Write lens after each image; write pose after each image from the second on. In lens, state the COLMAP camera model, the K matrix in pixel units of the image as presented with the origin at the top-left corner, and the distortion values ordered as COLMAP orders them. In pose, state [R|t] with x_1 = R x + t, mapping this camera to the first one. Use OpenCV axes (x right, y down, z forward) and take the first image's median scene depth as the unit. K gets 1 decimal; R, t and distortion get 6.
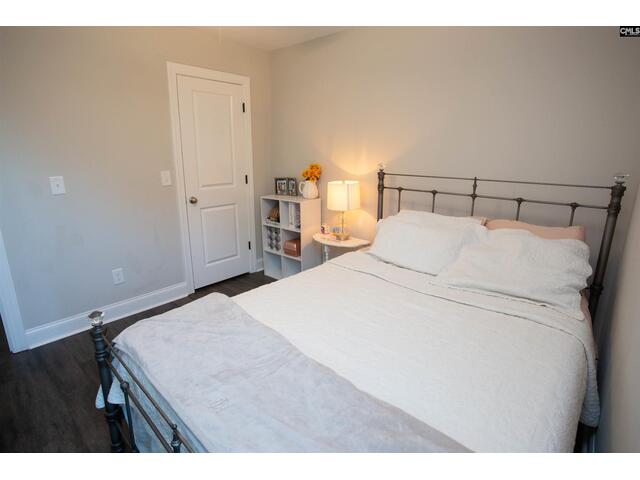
lens RADIAL K [[337.3, 0, 317.6], [0, 337.3, 242.3], [0, 0, 1]] dist [-0.085452, 0.041722]
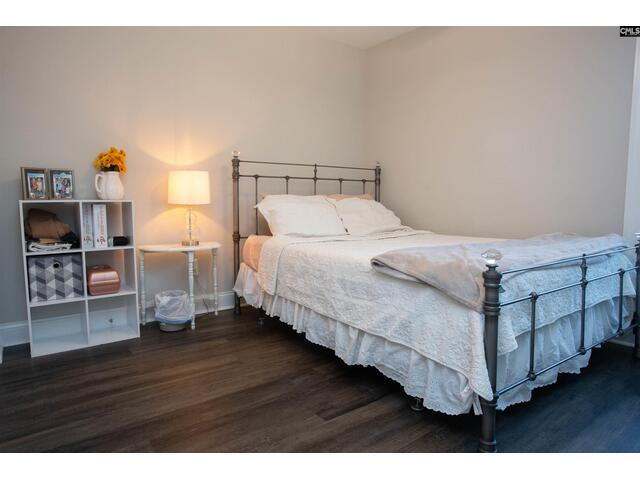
lens RADIAL K [[398.4, 0, 320.0], [0, 398.4, 240.0], [0, 0, 1]] dist [-0.058249, 0.000189]
pose [[0.186484, -0.092875, 0.978058, -0.855778], [0.262676, 0.963993, 0.041456, 0.023014], [-0.946692, 0.249182, 0.204165, 0.603363]]
